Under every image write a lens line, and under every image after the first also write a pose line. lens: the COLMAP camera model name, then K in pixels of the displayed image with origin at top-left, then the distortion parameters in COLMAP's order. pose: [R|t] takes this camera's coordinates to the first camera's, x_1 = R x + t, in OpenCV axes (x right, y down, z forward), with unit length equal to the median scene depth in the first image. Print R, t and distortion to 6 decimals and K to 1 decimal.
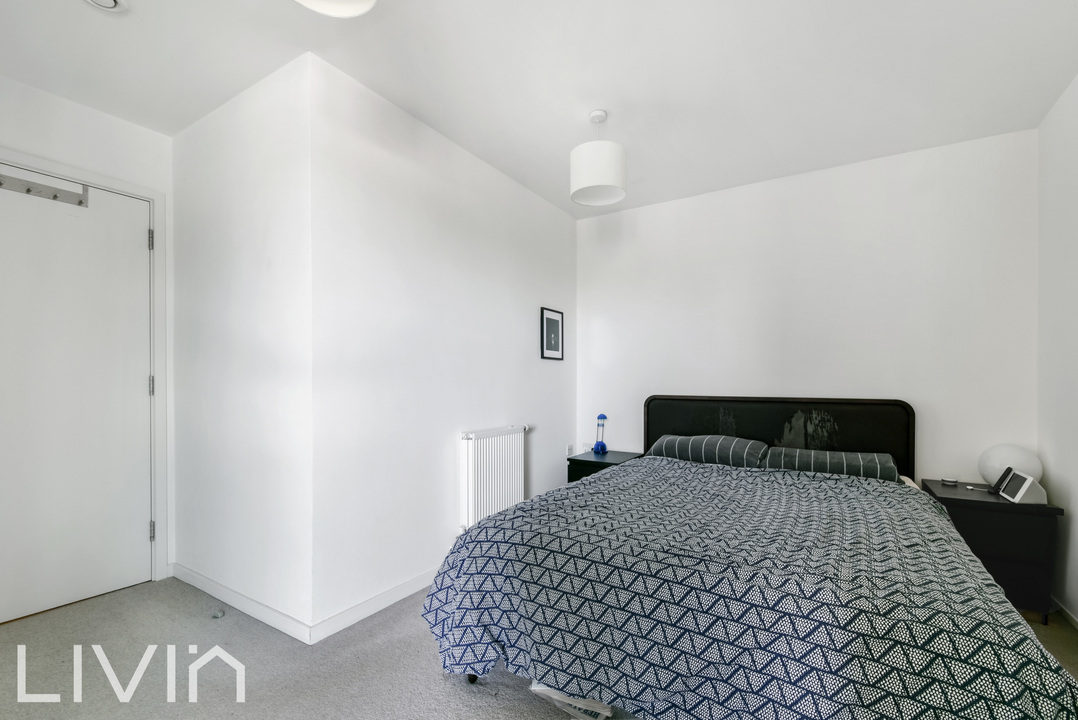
lens RADIAL K [[472.2, 0, 547.1], [0, 472.2, 380.6], [0, 0, 1]] dist [0.000316, 0.000008]
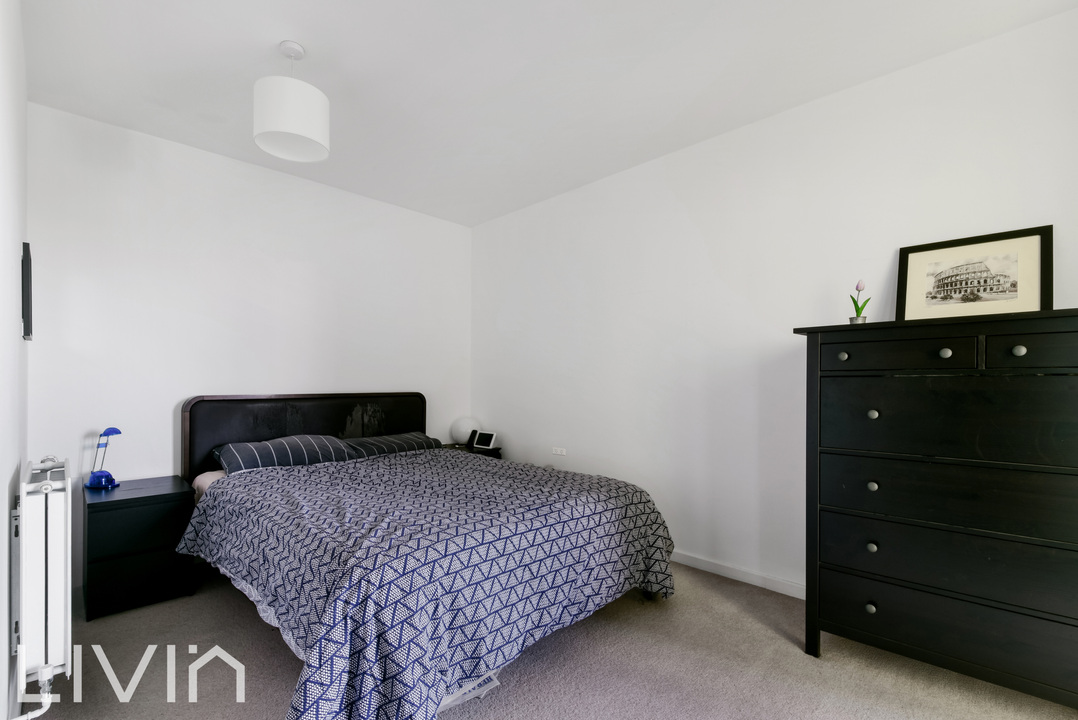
lens RADIAL K [[472.2, 0, 547.1], [0, 472.2, 380.6], [0, 0, 1]] dist [0.000316, 0.000008]
pose [[0.197948, 0.002348, 0.980210, -0.480126], [0.002440, 0.999993, -0.002888, 0.011263], [-0.980209, 0.002964, 0.197941, 0.331281]]
